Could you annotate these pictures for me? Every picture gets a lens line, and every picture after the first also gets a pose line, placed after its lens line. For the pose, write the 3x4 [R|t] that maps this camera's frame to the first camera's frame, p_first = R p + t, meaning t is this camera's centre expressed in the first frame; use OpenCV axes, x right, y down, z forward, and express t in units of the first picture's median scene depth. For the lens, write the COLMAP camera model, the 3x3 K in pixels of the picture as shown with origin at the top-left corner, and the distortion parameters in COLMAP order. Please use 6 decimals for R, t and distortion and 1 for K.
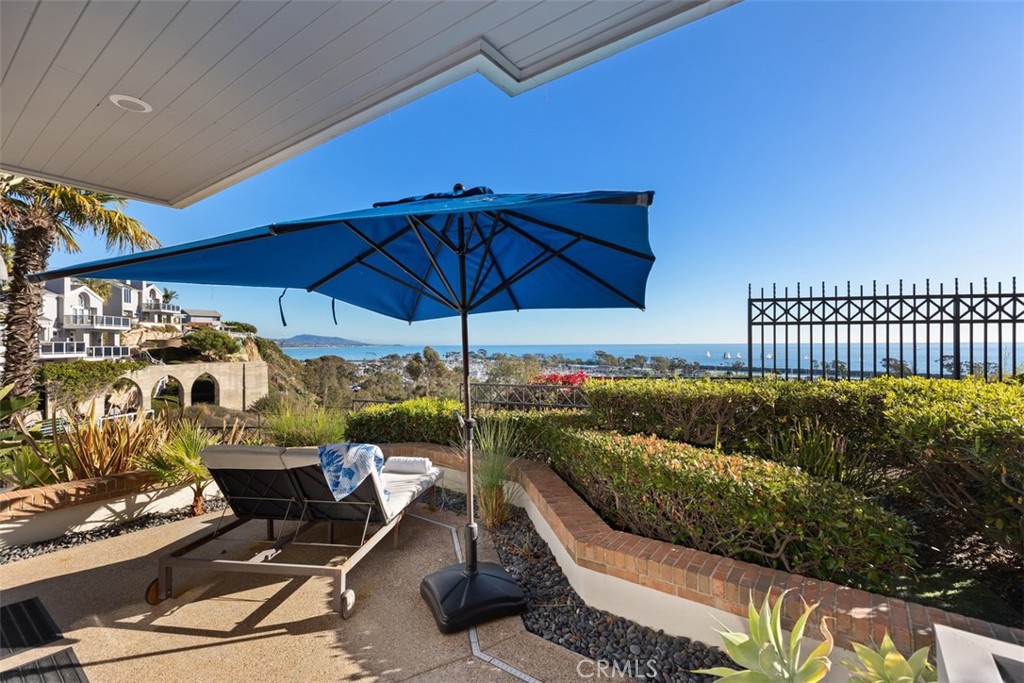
lens RADIAL K [[464.6, 0, 507.8], [0, 464.6, 338.4], [0, 0, 1]] dist [0.002269, -0.000273]
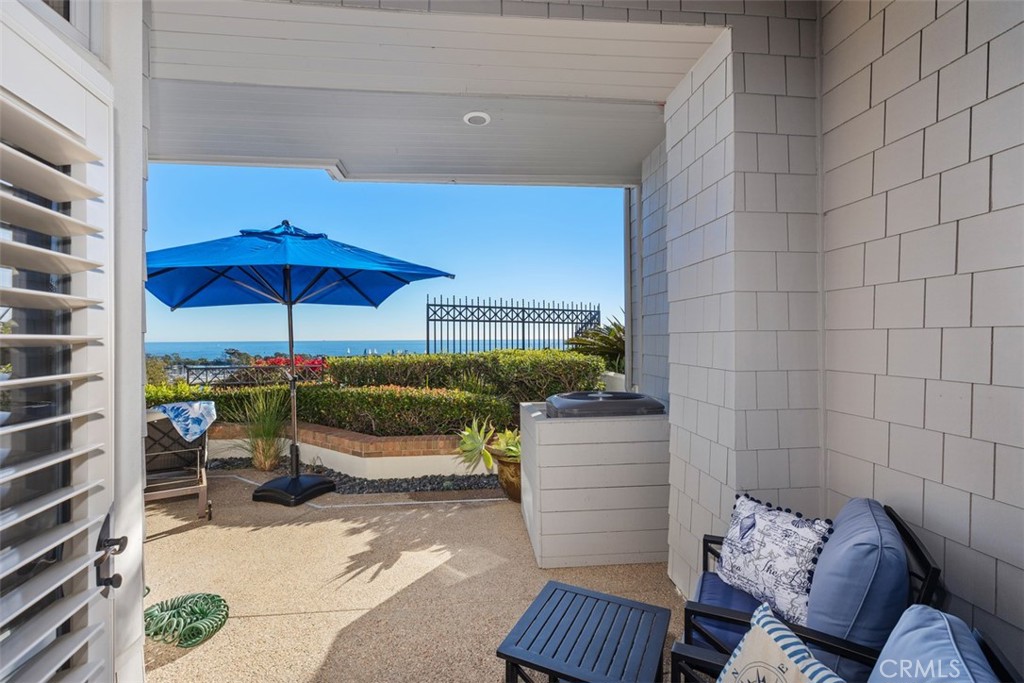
lens RADIAL K [[464.6, 0, 511.4], [0, 464.6, 344.8], [0, 0, 1]] dist [0.002269, -0.000273]
pose [[0.734238, -0.006062, 0.678865, -0.398278], [-0.006925, 0.999841, 0.016418, 0.029091], [-0.678857, -0.016756, 0.734079, -0.401142]]
